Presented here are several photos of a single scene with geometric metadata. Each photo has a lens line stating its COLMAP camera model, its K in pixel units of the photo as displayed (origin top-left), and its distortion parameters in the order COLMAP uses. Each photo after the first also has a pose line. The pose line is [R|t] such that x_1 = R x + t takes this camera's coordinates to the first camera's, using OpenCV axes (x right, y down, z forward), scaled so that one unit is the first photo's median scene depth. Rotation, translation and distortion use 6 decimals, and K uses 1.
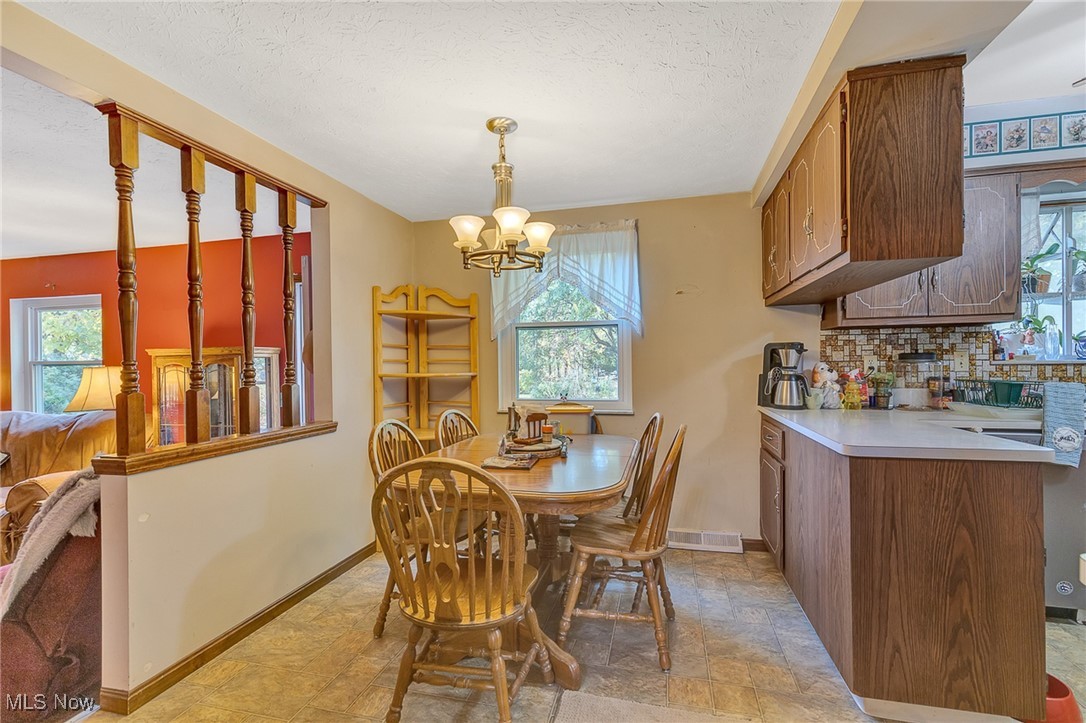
lens RADIAL K [[491.5, 0, 544.1], [0, 491.5, 361.0], [0, 0, 1]] dist [0.010041, 0.000468]
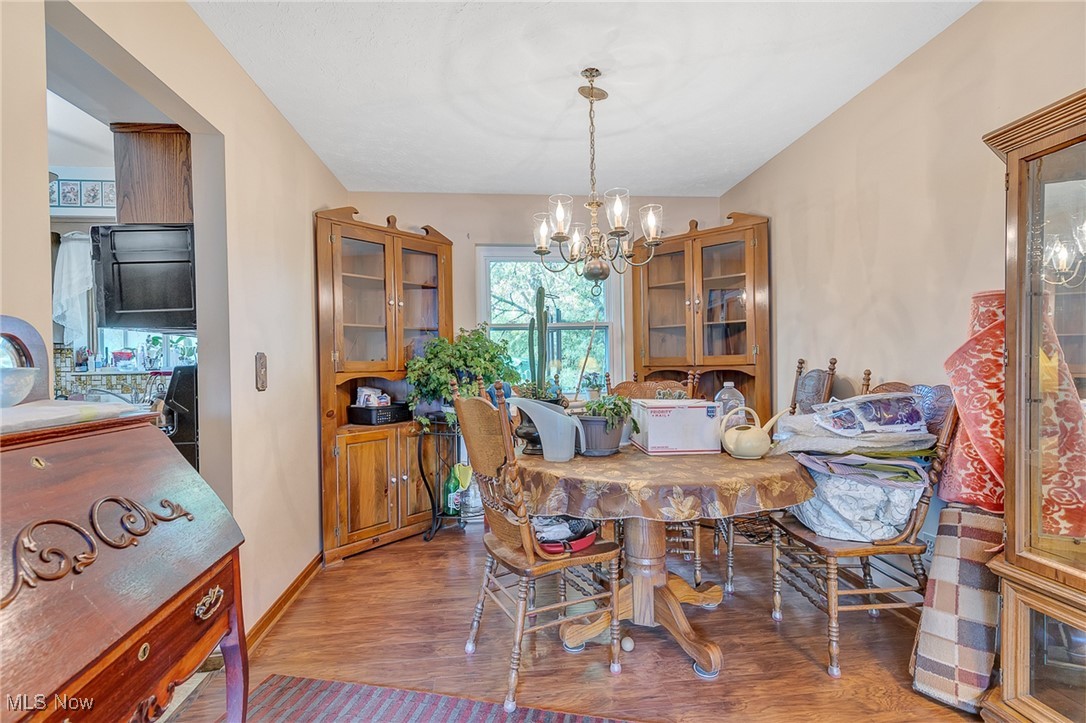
lens RADIAL K [[491.5, 0, 542.4], [0, 491.5, 366.0], [0, 0, 1]] dist [0.010041, 0.000468]
pose [[0.941888, -0.012596, 0.335692, 1.603808], [0.013565, 0.999908, -0.000543, 0.000182], [-0.335654, 0.005065, 0.941972, -0.570941]]
